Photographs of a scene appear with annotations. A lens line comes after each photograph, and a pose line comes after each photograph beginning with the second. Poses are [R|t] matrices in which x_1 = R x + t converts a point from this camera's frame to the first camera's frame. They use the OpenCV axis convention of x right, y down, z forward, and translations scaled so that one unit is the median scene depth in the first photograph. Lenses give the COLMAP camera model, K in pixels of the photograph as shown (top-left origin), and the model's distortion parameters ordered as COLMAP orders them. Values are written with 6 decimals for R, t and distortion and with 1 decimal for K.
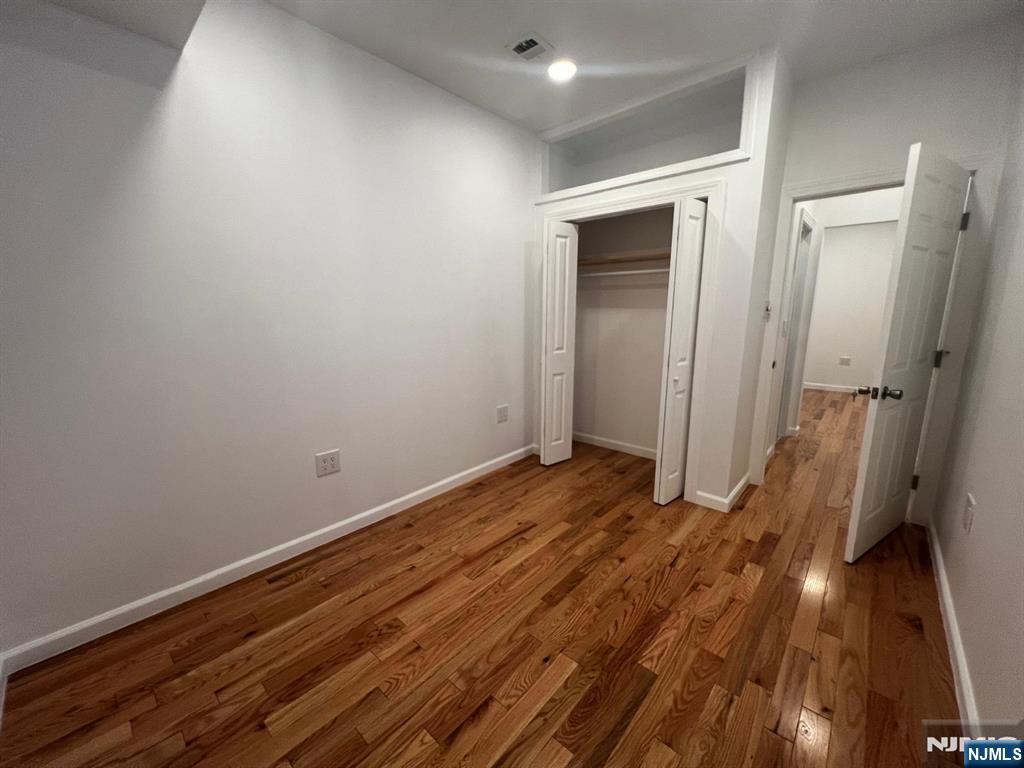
lens RADIAL K [[408.2, 0, 507.3], [0, 408.2, 384.5], [0, 0, 1]] dist [-0.000803, 0.000048]
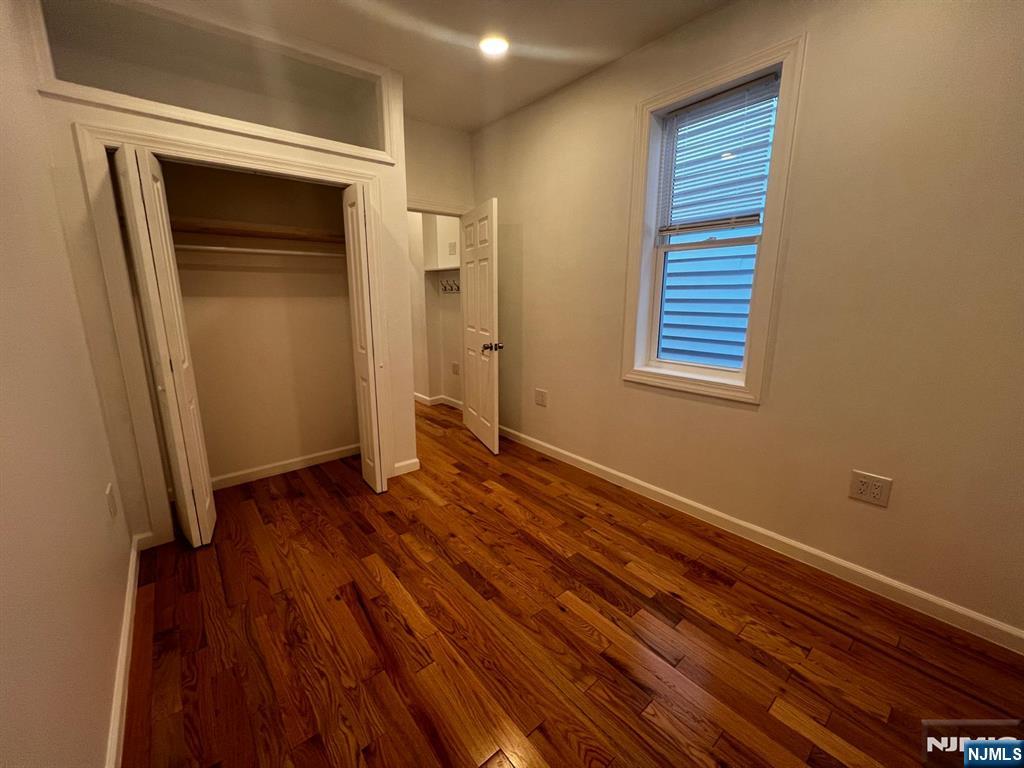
lens RADIAL K [[408.2, 0, 511.2], [0, 408.2, 382.0], [0, 0, 1]] dist [-0.000803, 0.000048]
pose [[0.138832, -0.206201, 0.968611, -0.734481], [0.186756, 0.965985, 0.178874, -0.129950], [-0.972547, 0.156060, 0.172619, 0.704492]]
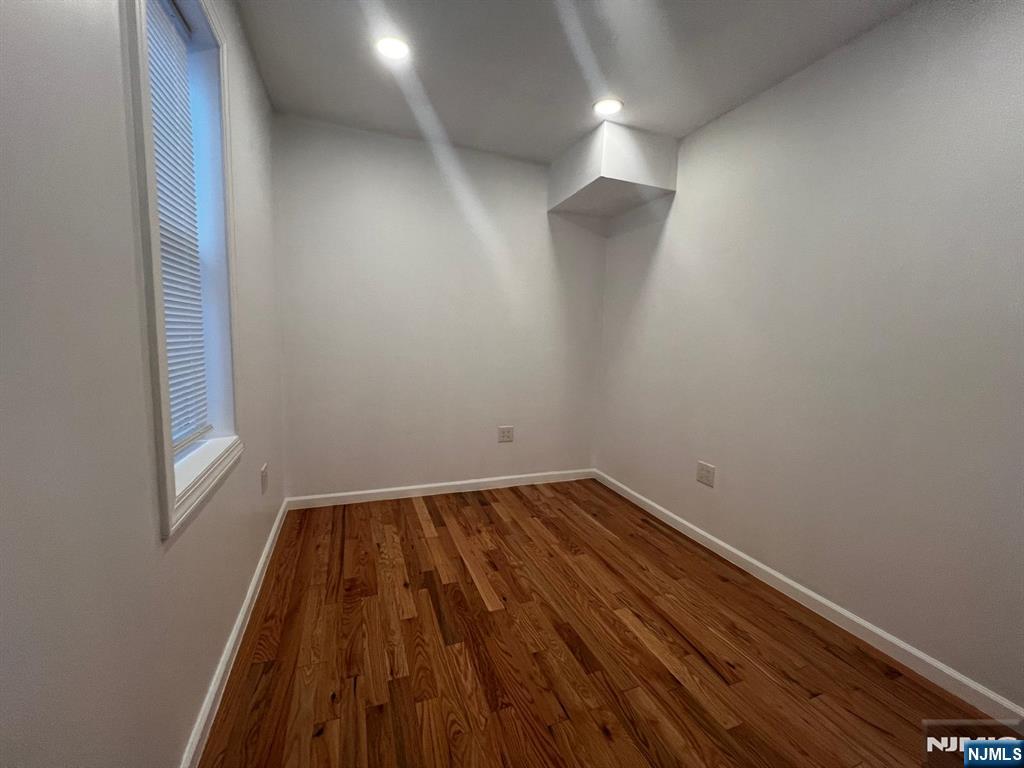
lens RADIAL K [[408.2, 0, 502.8], [0, 408.2, 378.6], [0, 0, 1]] dist [-0.000803, 0.000048]
pose [[-0.461241, 0.078575, -0.883789, 0.994114], [-0.194209, 0.962977, 0.186971, -0.203760], [0.865759, 0.257878, -0.428905, 1.142478]]
